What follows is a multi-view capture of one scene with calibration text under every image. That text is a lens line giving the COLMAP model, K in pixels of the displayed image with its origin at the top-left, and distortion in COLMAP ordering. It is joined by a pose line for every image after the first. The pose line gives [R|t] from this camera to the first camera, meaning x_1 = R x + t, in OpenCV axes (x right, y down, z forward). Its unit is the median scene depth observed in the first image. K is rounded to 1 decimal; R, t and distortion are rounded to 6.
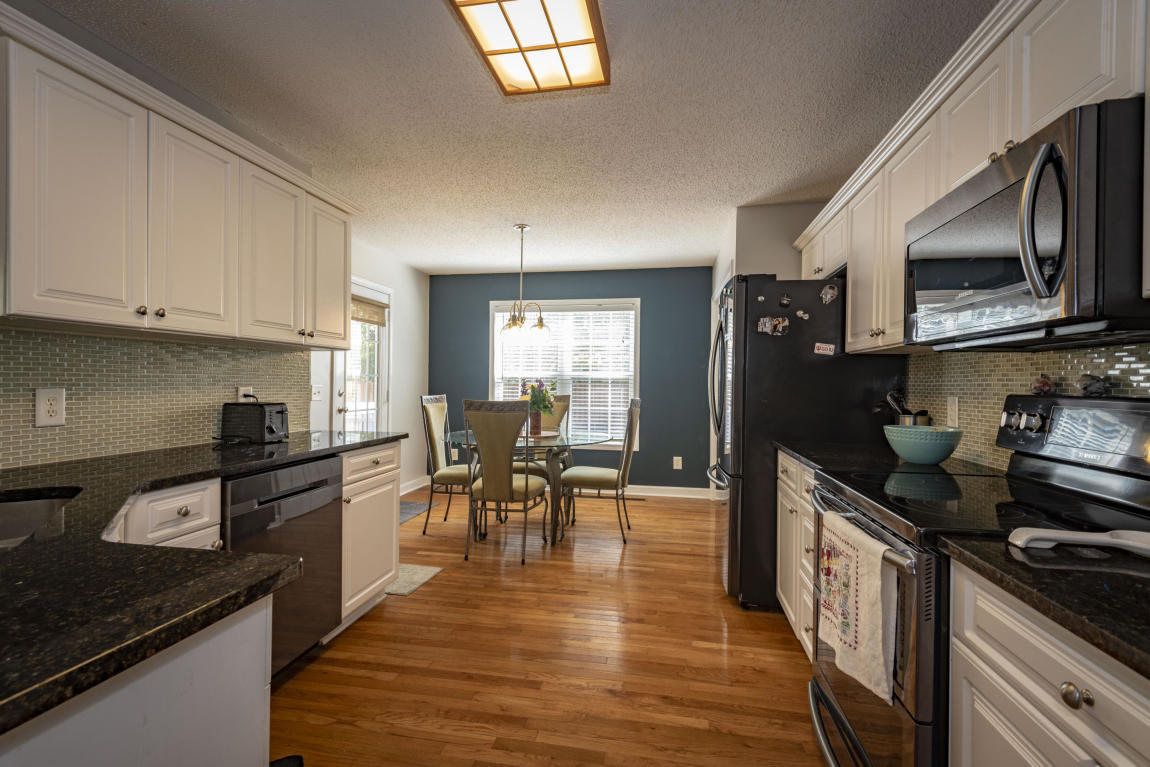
lens RADIAL K [[516.3, 0, 575.0], [0, 516.3, 383.5], [0, 0, 1]] dist [0.000759, 0.000016]
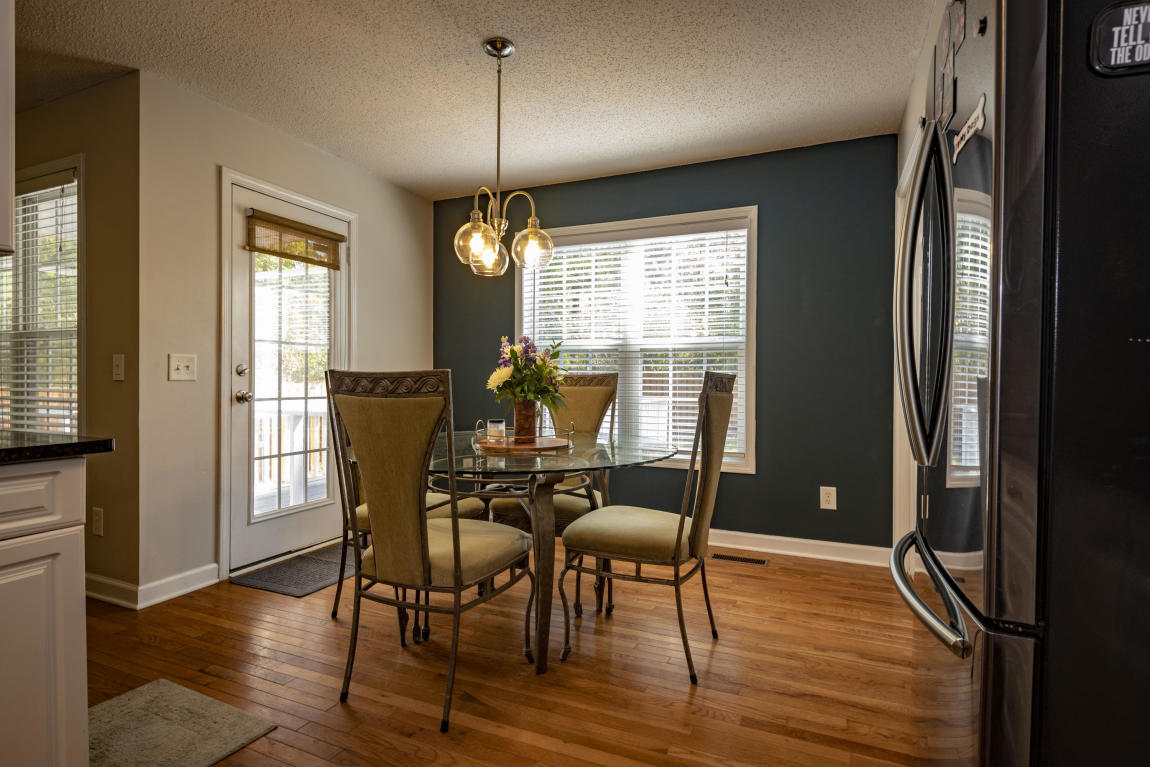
lens RADIAL K [[577.3, 0, 575.0], [0, 577.3, 383.5], [0, 0, 1]] dist [0.002645, 0.000188]
pose [[0.970885, -0.002527, -0.239534, 0.104644], [0.004491, 0.999961, 0.007654, 0.031258], [0.239505, -0.008506, 0.970858, 0.416493]]
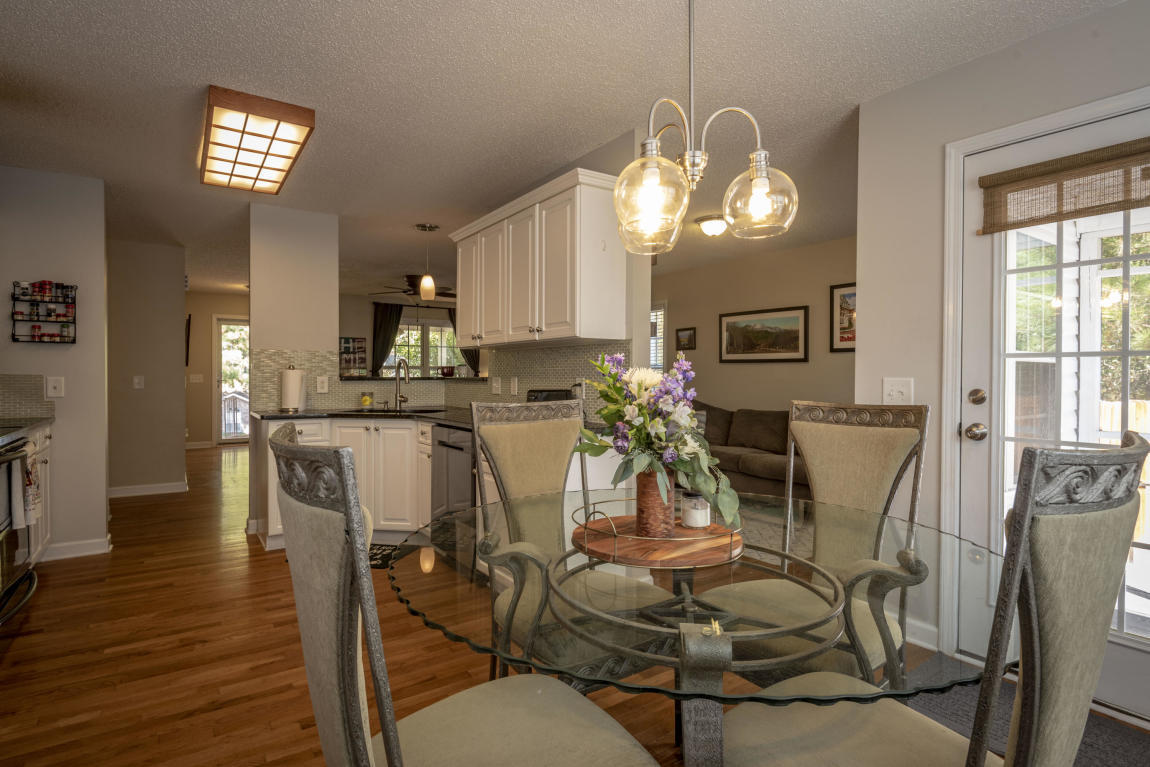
lens RADIAL K [[577.3, 0, 575.0], [0, 577.3, 383.5], [0, 0, 1]] dist [0.002645, 0.000188]
pose [[-0.704793, 0.003616, -0.709403, 0.172571], [-0.007509, 0.999893, 0.012557, 0.003887], [0.709373, 0.014177, -0.704691, 1.069085]]
